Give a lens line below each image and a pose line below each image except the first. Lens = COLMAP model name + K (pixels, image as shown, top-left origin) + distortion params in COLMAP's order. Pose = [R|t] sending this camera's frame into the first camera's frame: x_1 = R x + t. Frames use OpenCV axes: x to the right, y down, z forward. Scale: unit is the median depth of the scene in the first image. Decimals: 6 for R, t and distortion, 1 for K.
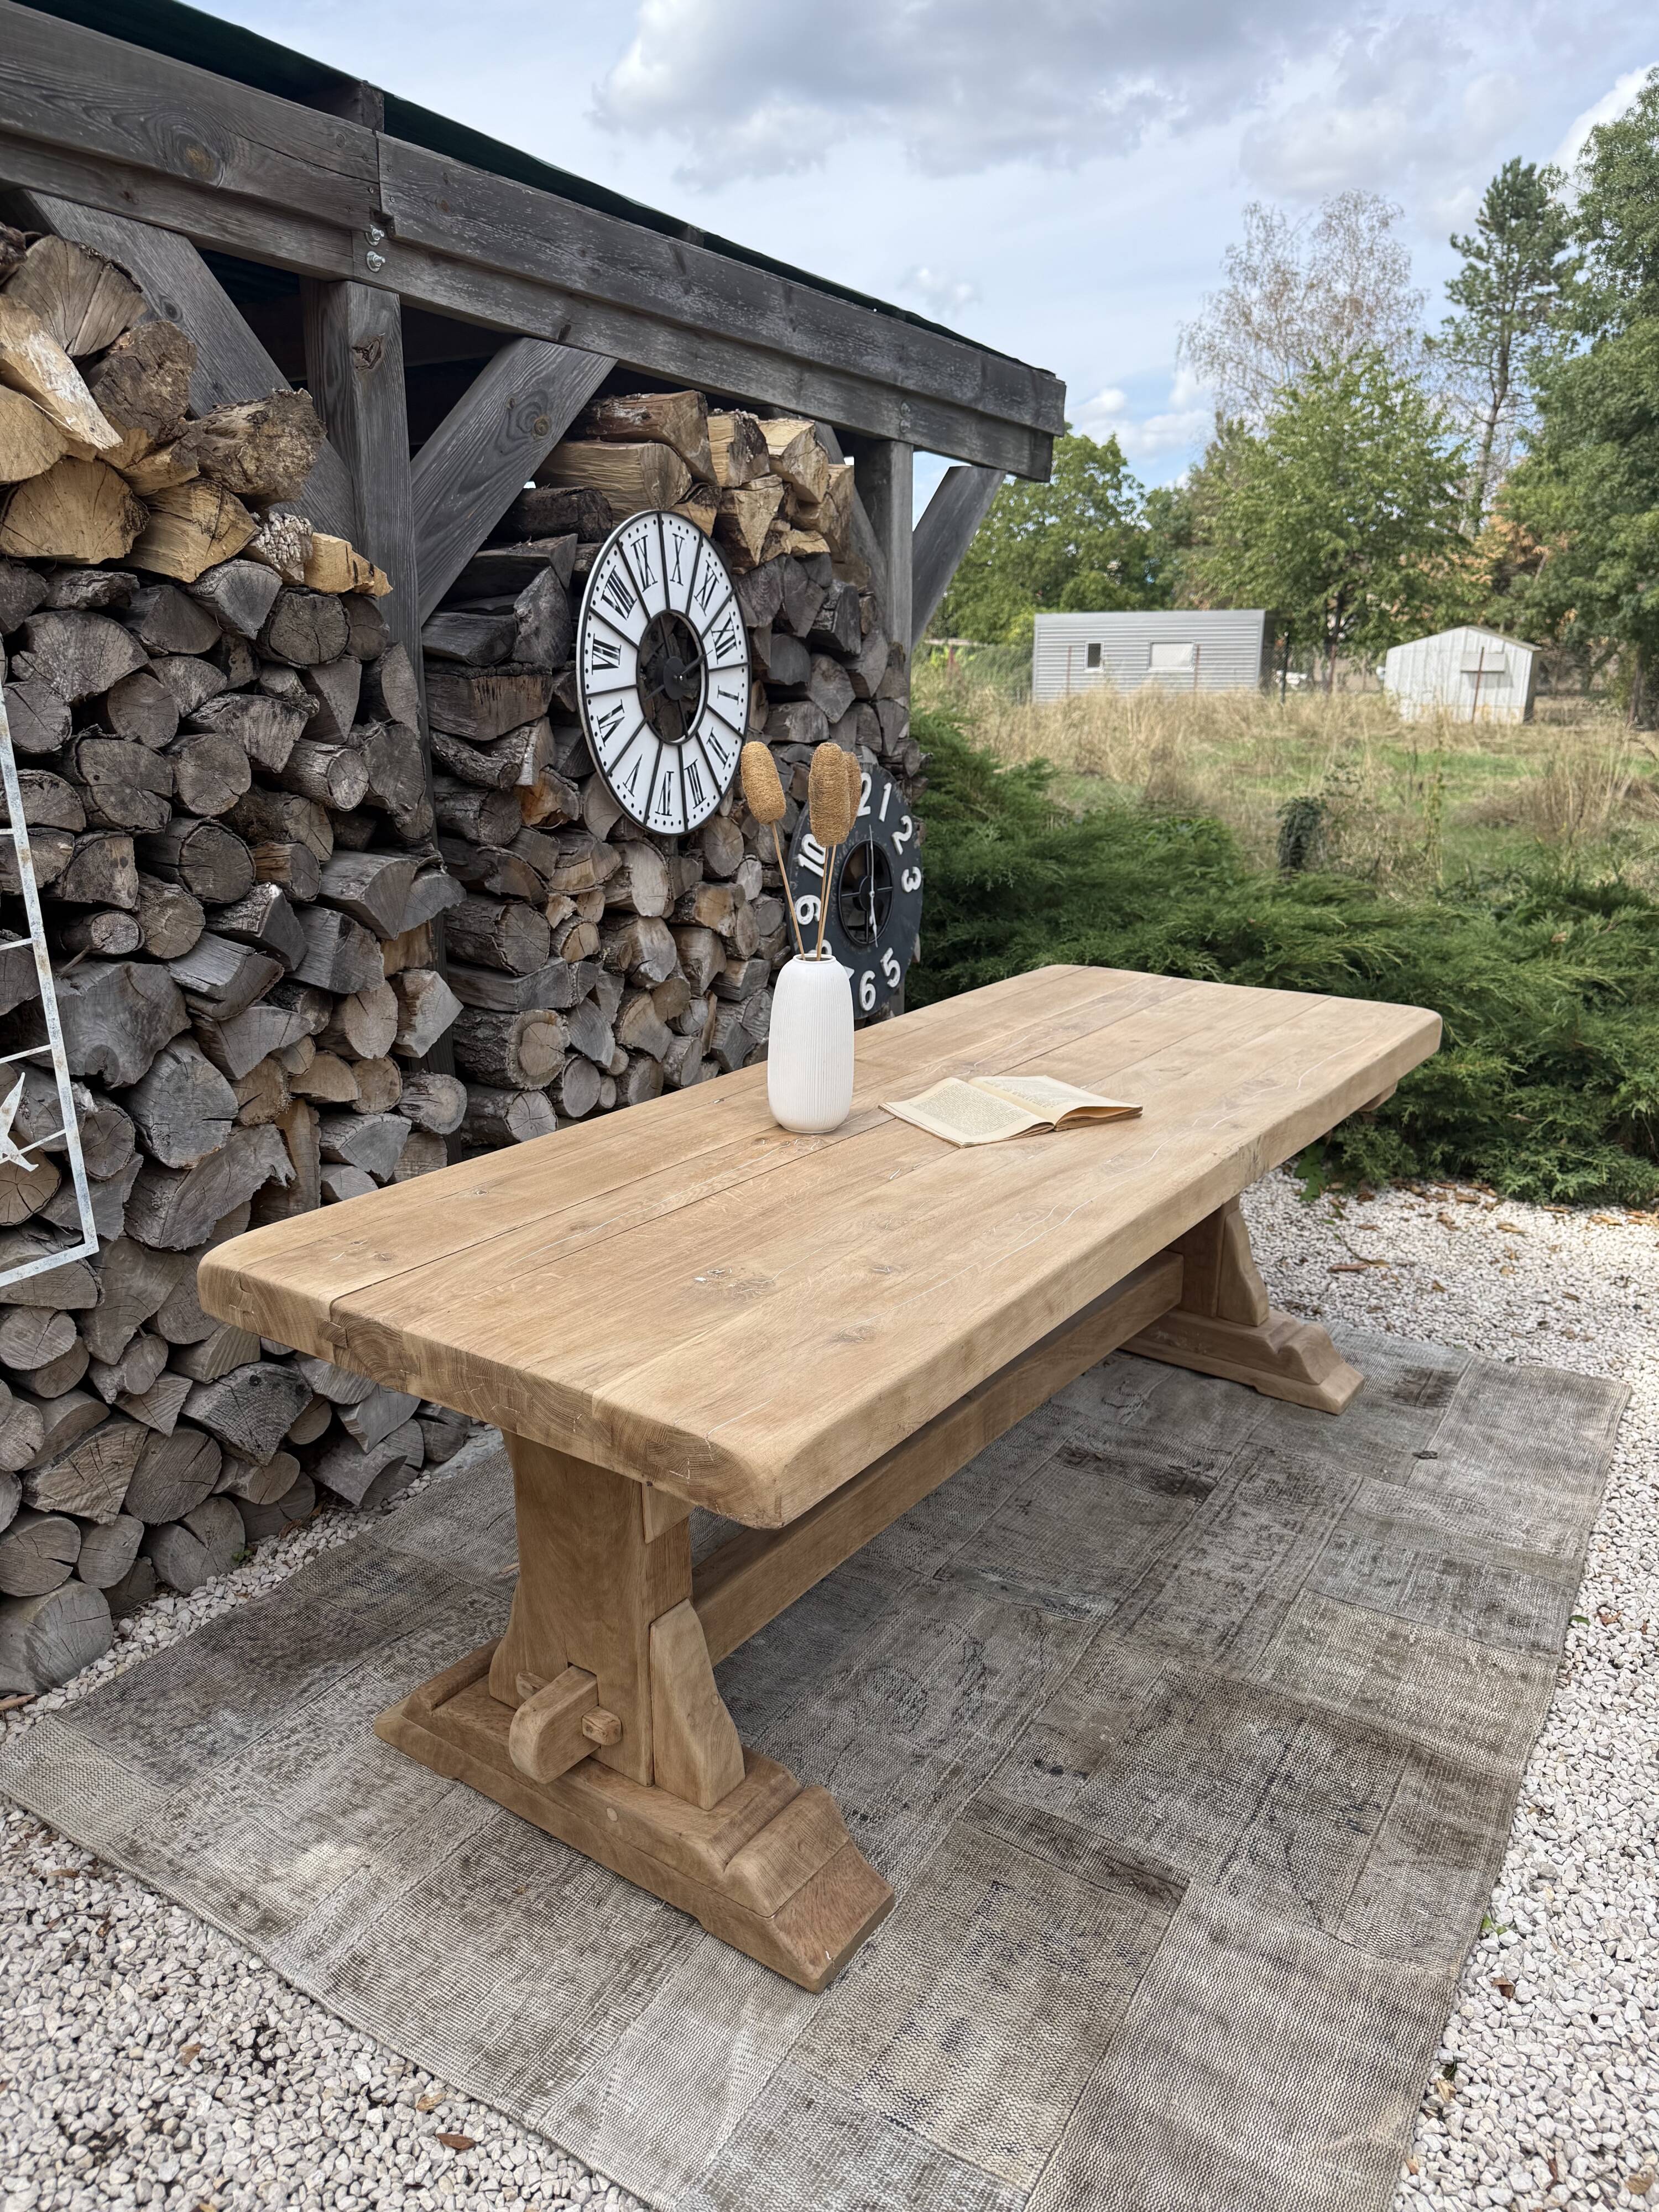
lens RADIAL K [[1553.7, 0, 823.3], [0, 1553.7, 1110.3], [0, 0, 1]] dist [0.071585, -0.094568]
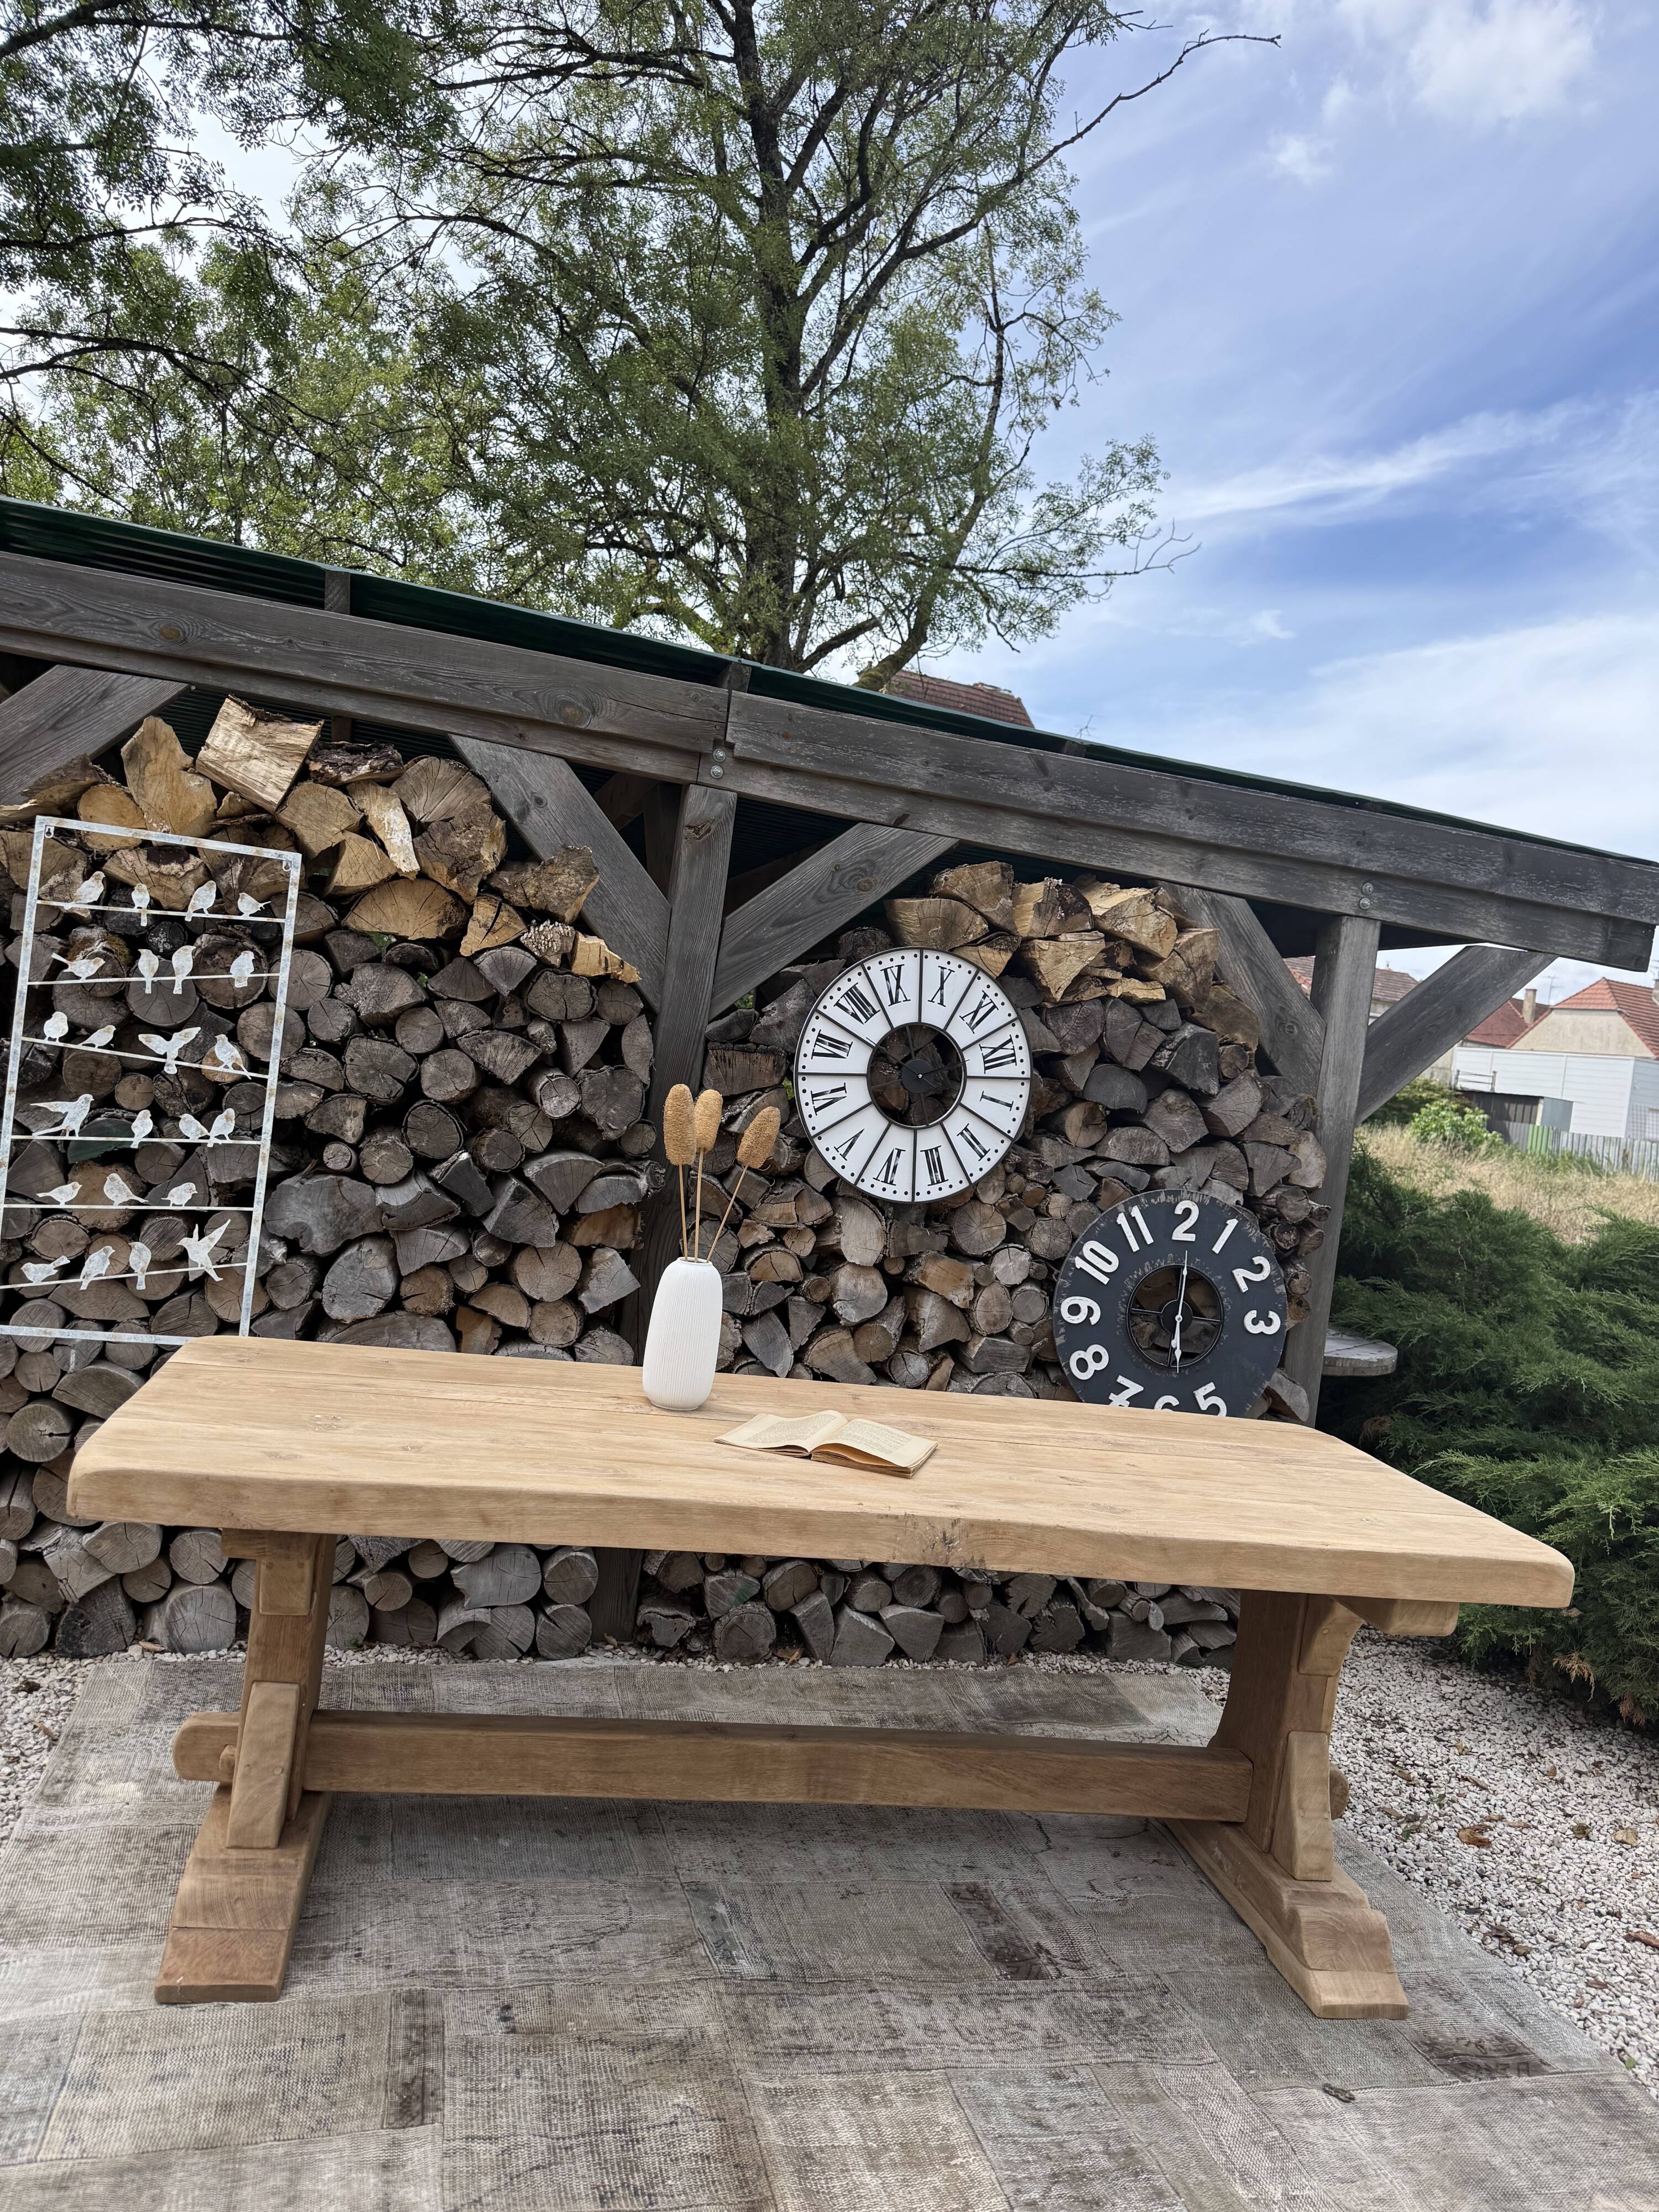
lens RADIAL K [[1573.4, 0, 840.7], [0, 1573.4, 1115.0], [0, 0, 1]] dist [0.136341, -0.163710]
pose [[0.729672, 0.108759, -0.675092, 0.798580], [-0.306614, 0.934494, -0.180854, -0.014723], [0.611201, 0.338957, 0.715222, 0.129638]]
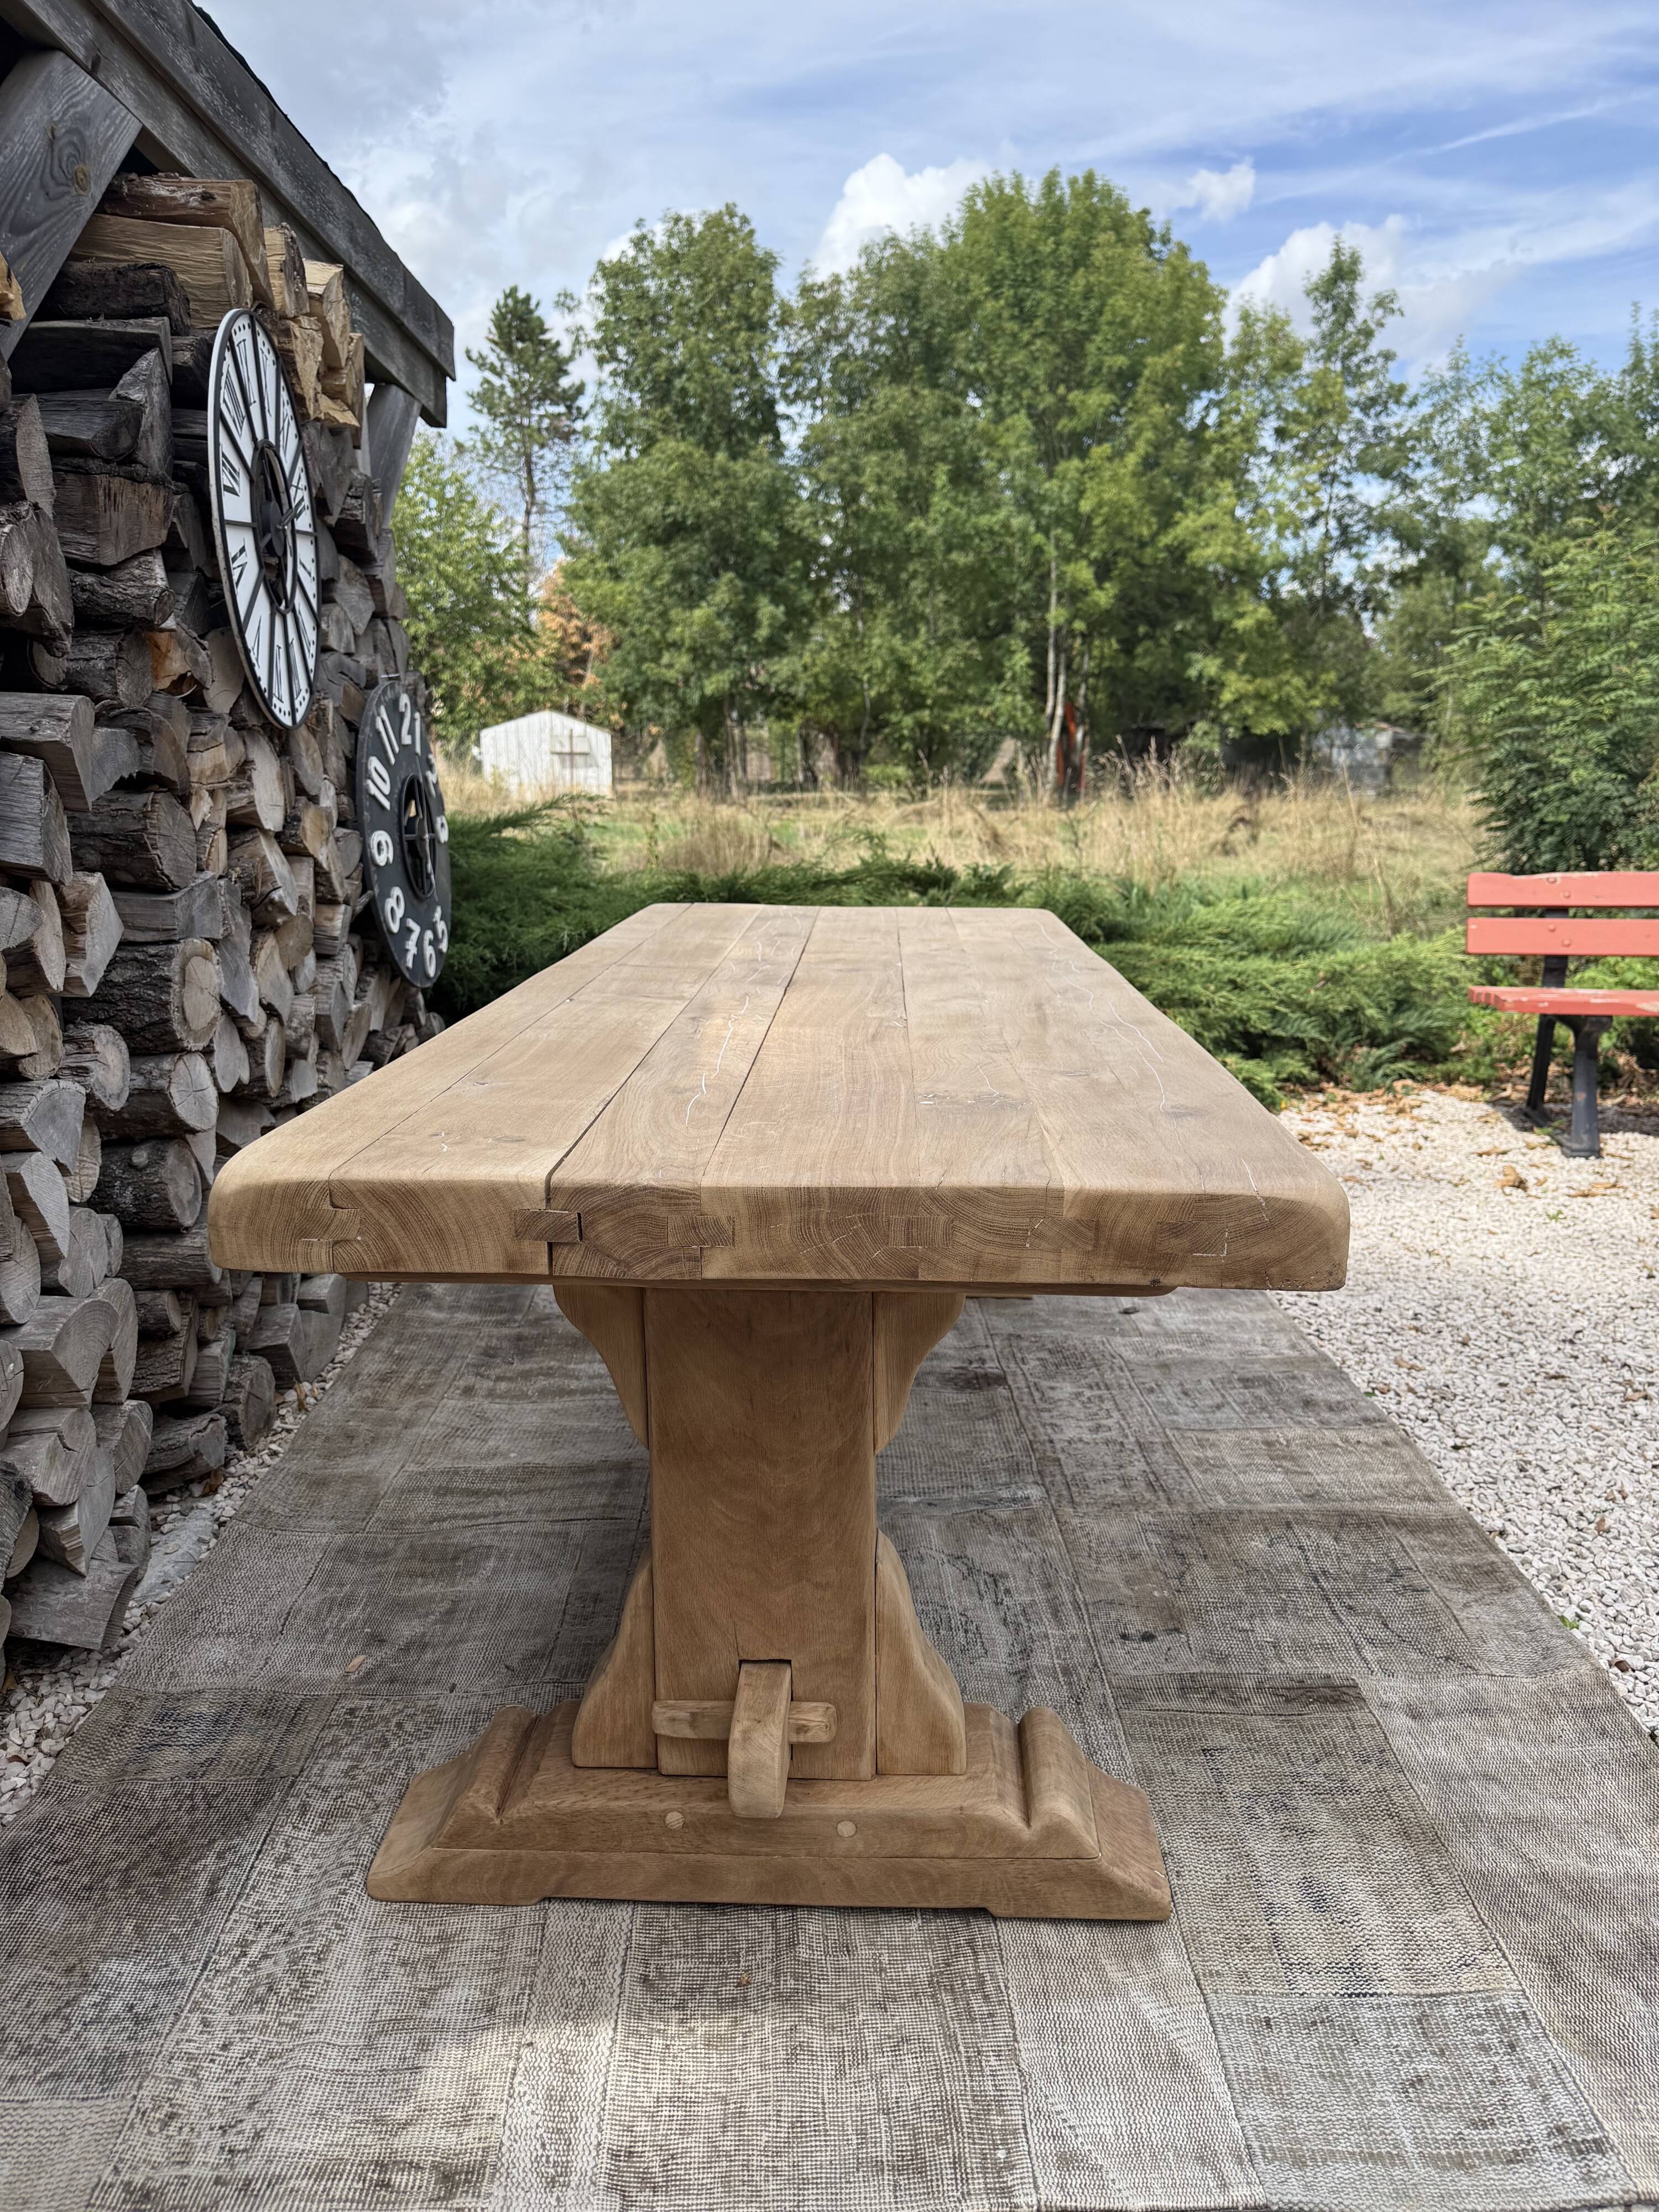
lens RADIAL K [[1565.8, 0, 846.6], [0, 1565.8, 1117.1], [0, 0, 1]] dist [0.031082, -0.035795]
pose [[0.834250, -0.122903, 0.537515, -0.376190], [0.151136, 0.988476, -0.008555, 0.080343], [-0.530269, 0.088375, 0.843211, 0.233879]]
